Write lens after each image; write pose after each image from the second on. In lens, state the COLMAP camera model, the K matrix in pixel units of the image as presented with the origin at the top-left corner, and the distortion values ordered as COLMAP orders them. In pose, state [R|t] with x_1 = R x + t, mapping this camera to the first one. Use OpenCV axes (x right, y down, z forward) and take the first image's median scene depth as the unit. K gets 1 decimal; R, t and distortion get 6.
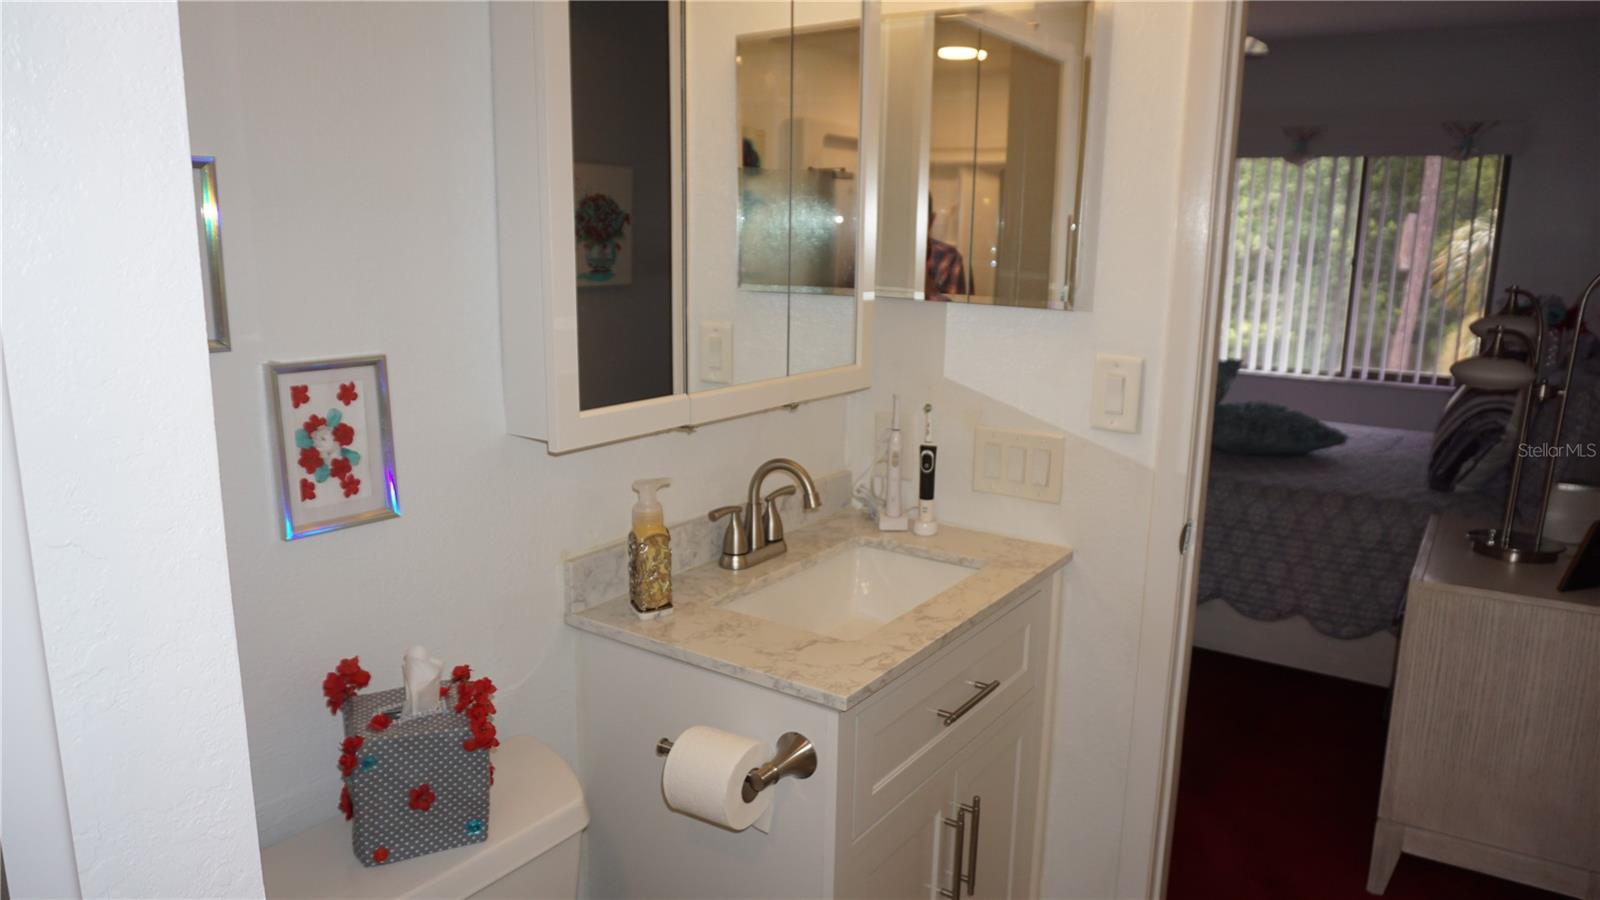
lens RADIAL K [[1075.7, 0, 803.5], [0, 1075.7, 459.3], [0, 0, 1]] dist [-0.066539, 0.035732]
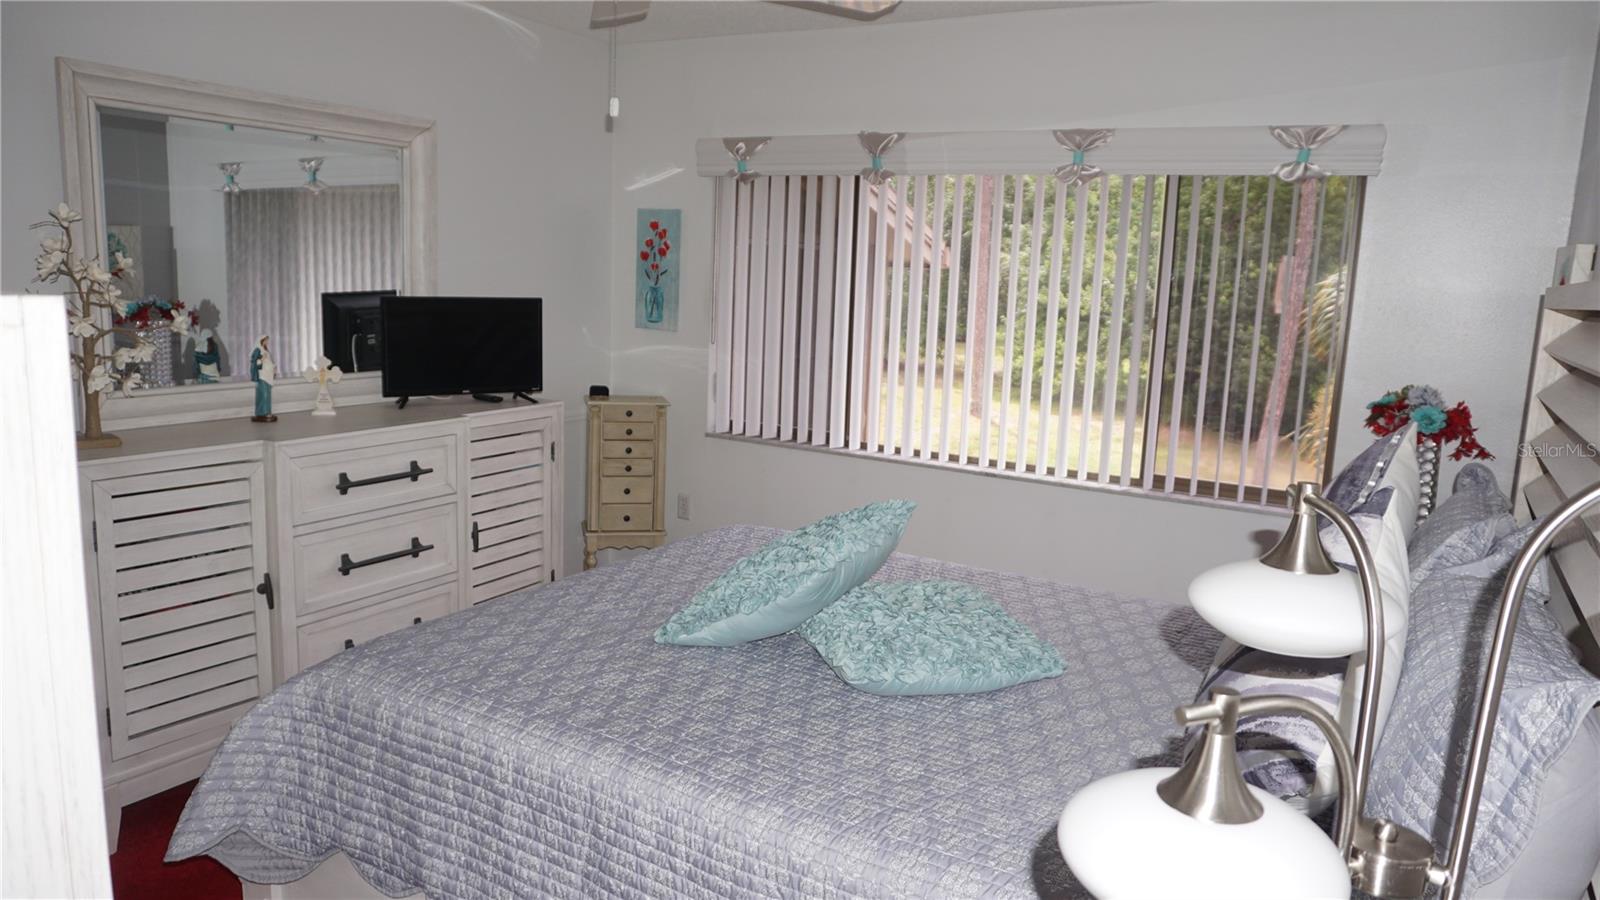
lens RADIAL K [[1075.7, 0, 803.5], [0, 1075.7, 459.3], [0, 0, 1]] dist [-0.066539, 0.035732]
pose [[0.996387, 0.006276, 0.084696, 0.066794], [-0.003885, 0.999590, -0.028363, -0.021797], [-0.084839, 0.027932, 0.996003, 0.092866]]
